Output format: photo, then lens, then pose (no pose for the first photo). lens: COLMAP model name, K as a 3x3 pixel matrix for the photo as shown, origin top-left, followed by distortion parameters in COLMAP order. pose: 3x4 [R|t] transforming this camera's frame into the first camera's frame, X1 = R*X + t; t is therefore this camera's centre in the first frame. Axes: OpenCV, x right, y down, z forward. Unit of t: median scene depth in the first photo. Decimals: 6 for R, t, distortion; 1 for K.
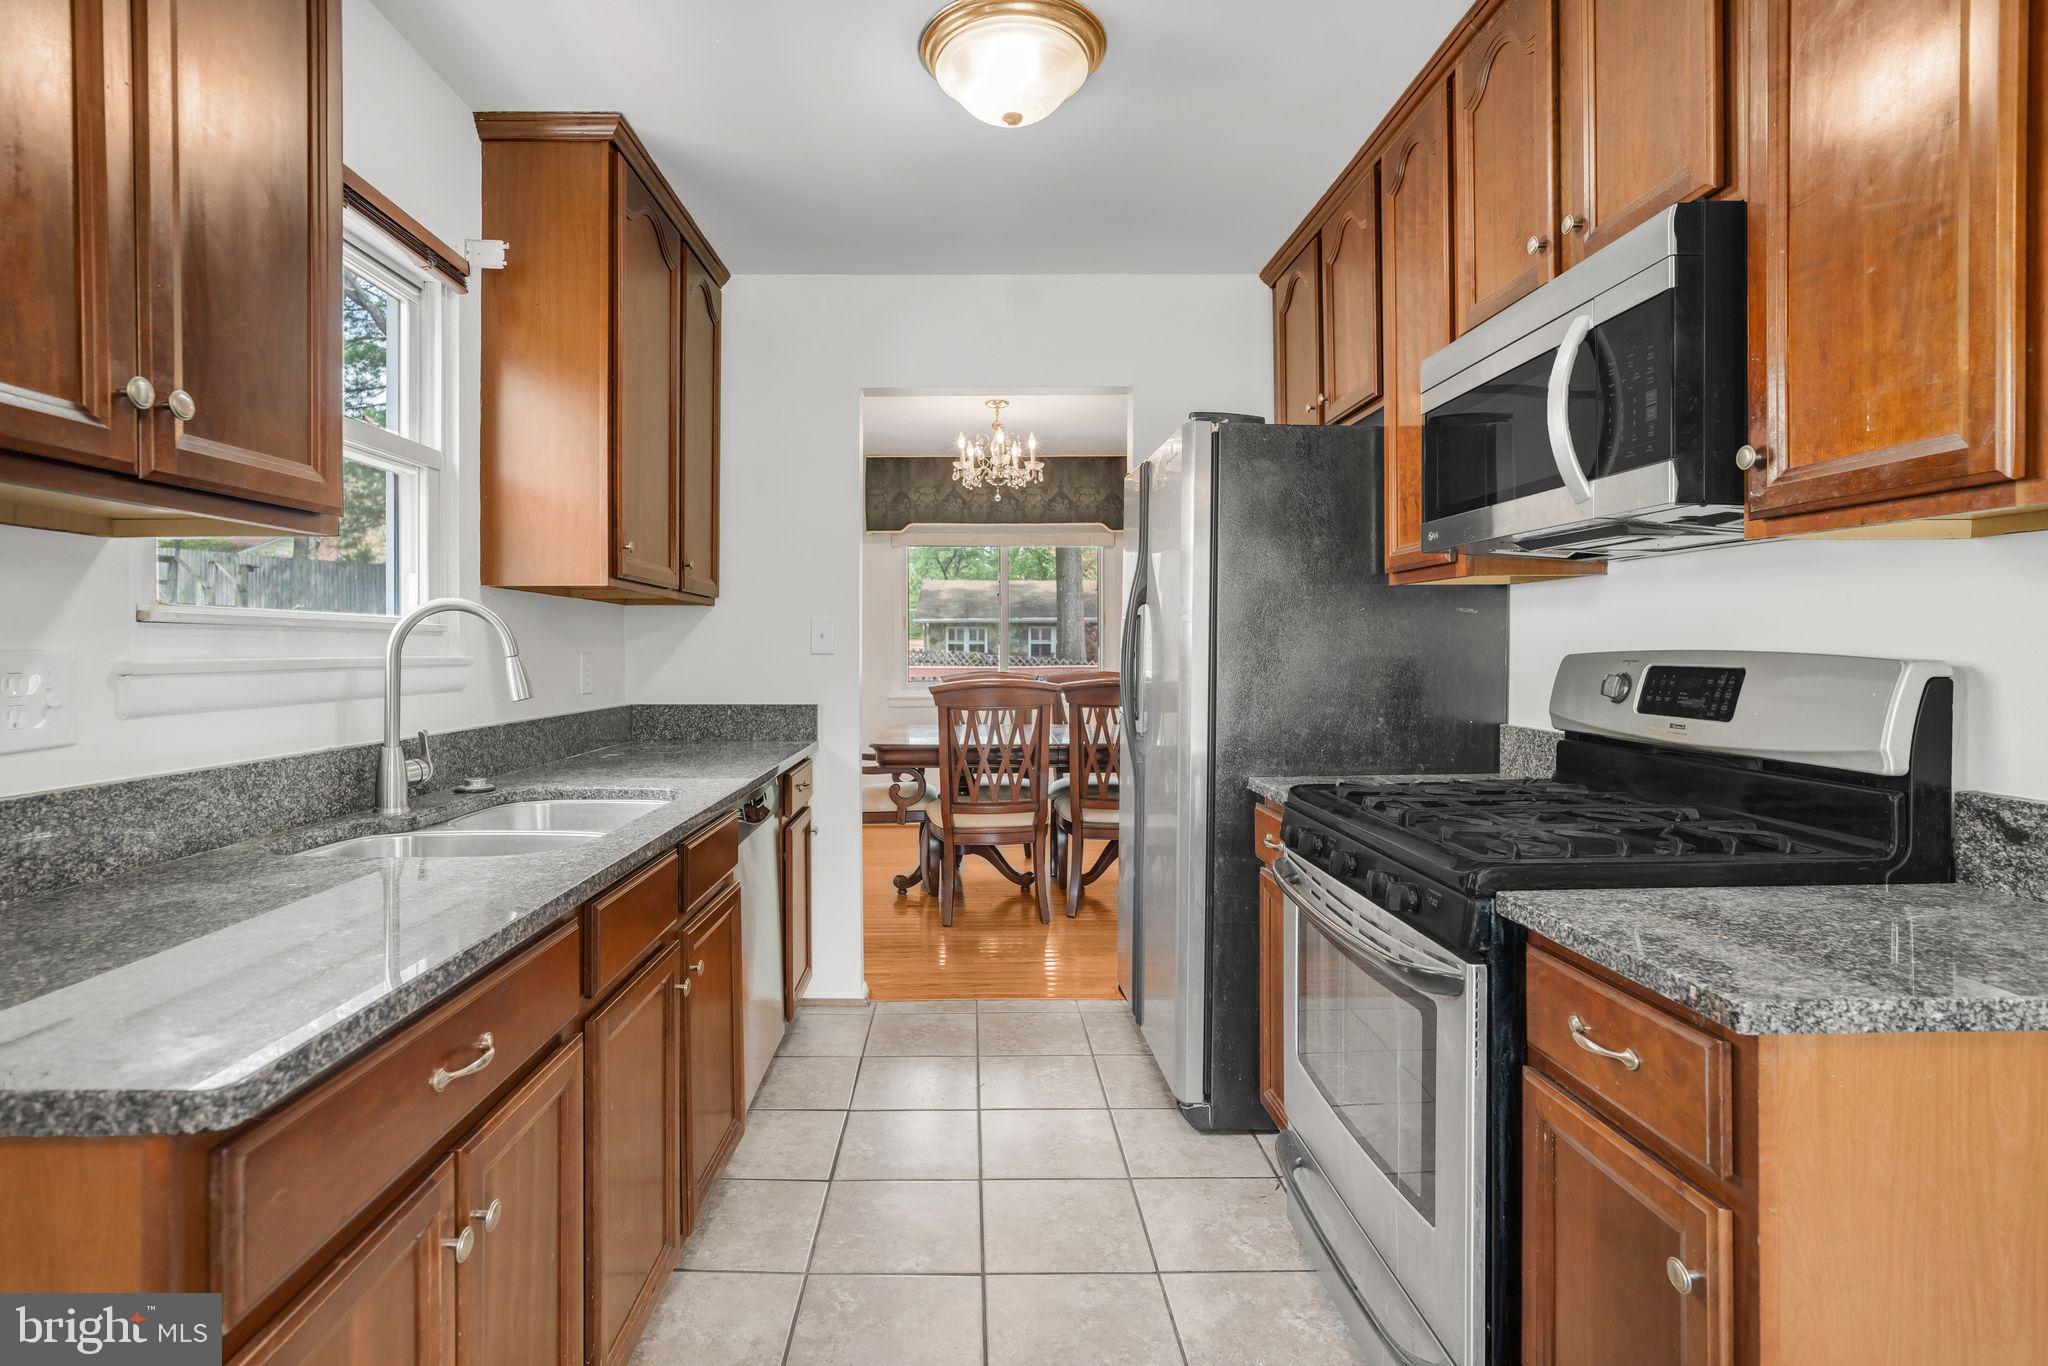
lens RADIAL K [[1013.4, 0, 978.3], [0, 1013.4, 643.1], [0, 0, 1]] dist [-0.003559, -0.000502]
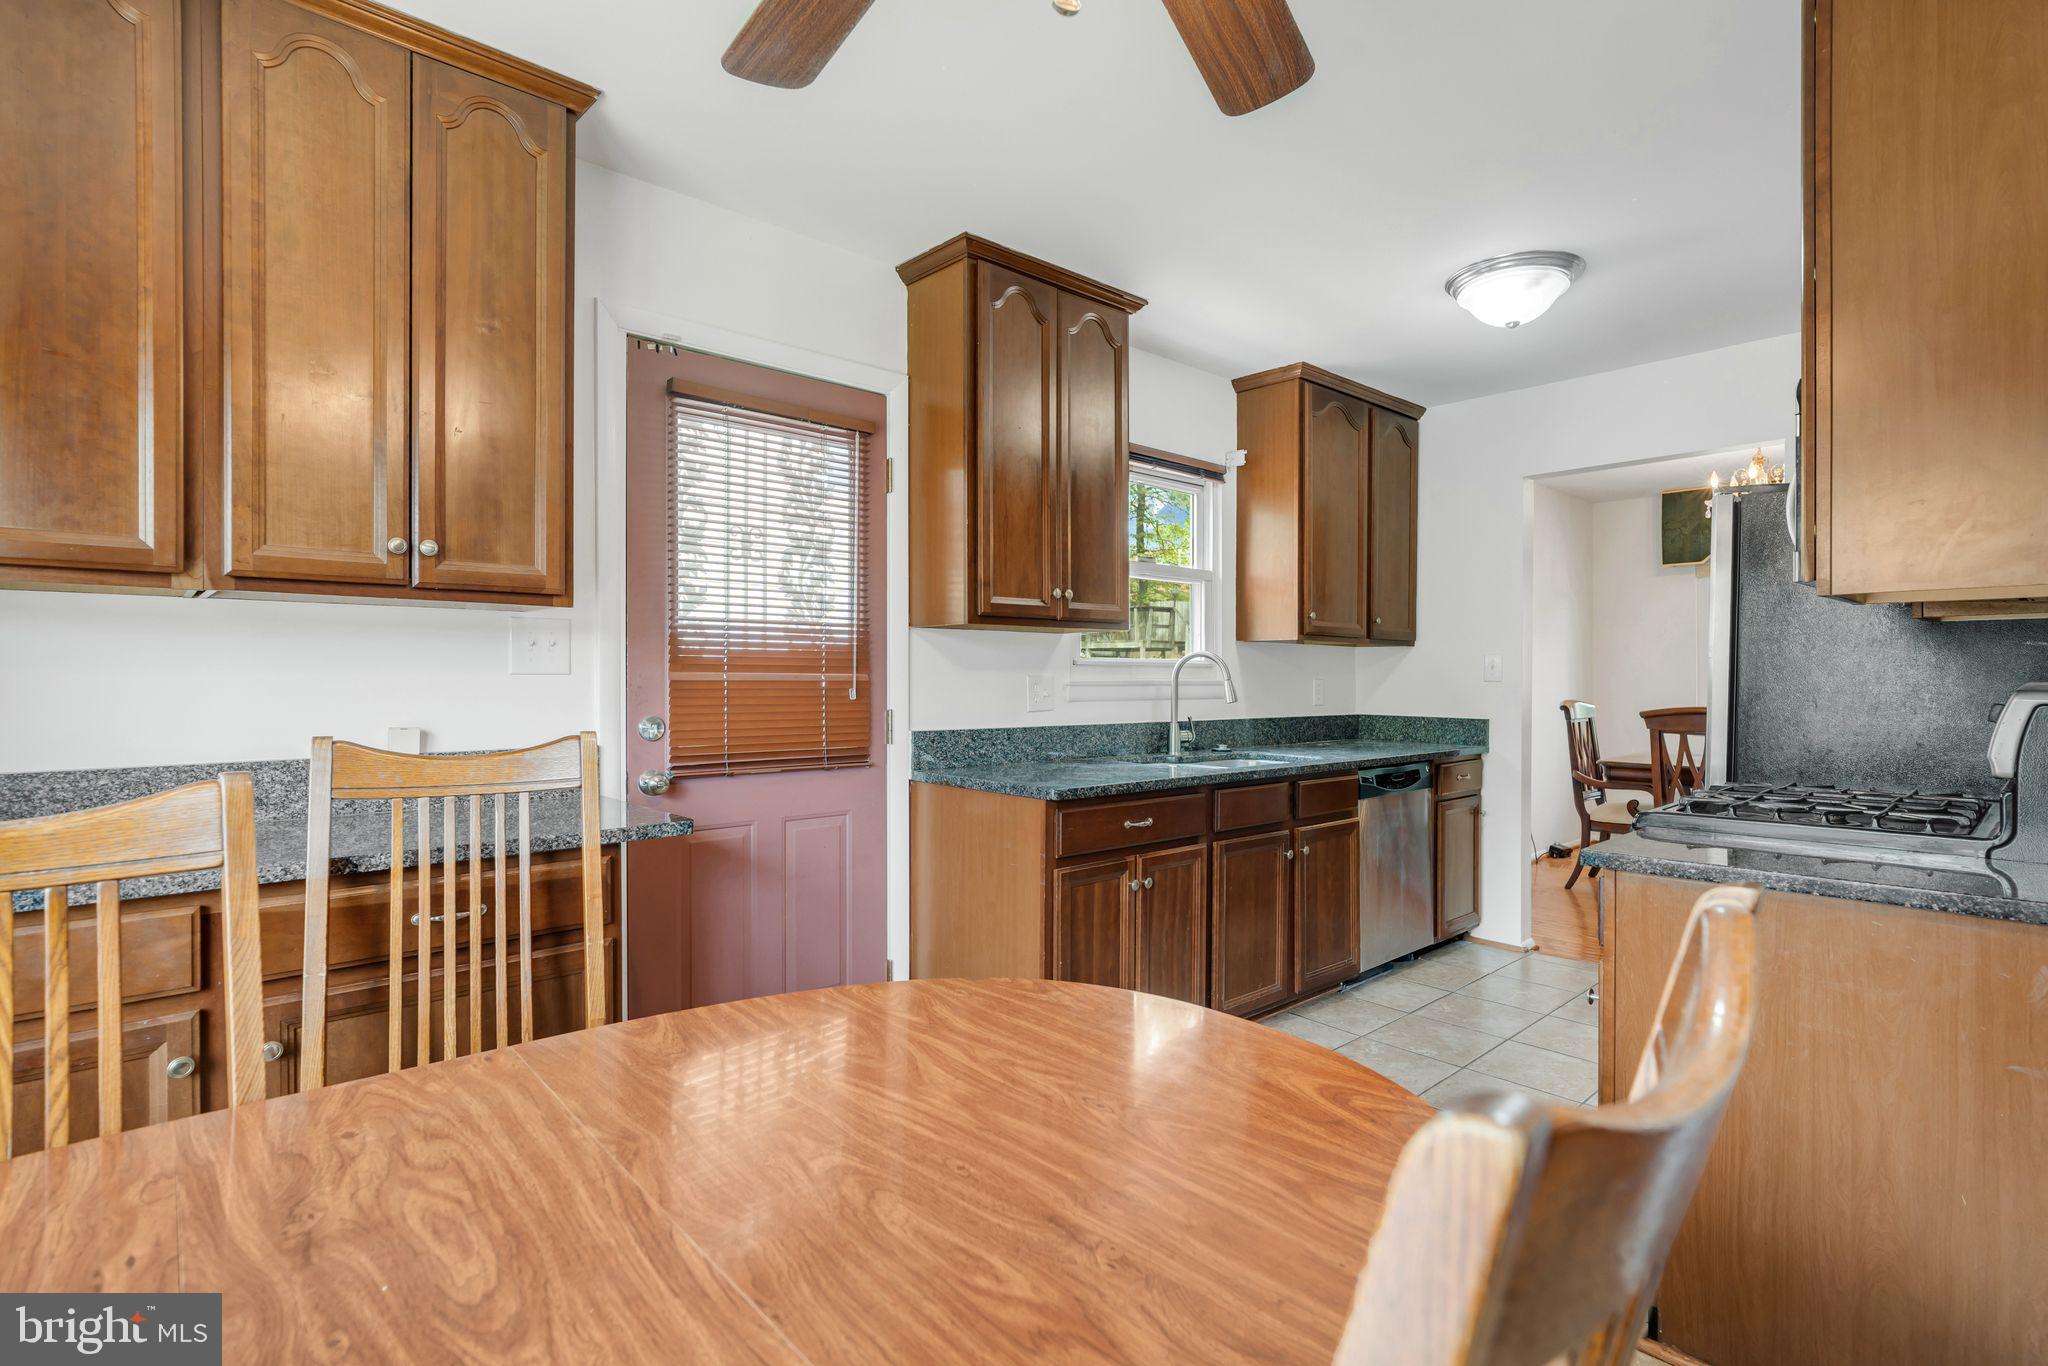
lens RADIAL K [[975.2, 0, 998.7], [0, 975.2, 684.4], [0, 0, 1]] dist [-0.000759, 0.000114]
pose [[0.650026, 0.012134, -0.759815, 0.595702], [-0.001257, 0.999888, 0.014893, -0.005807], [0.759911, -0.008725, 0.649969, -0.485946]]
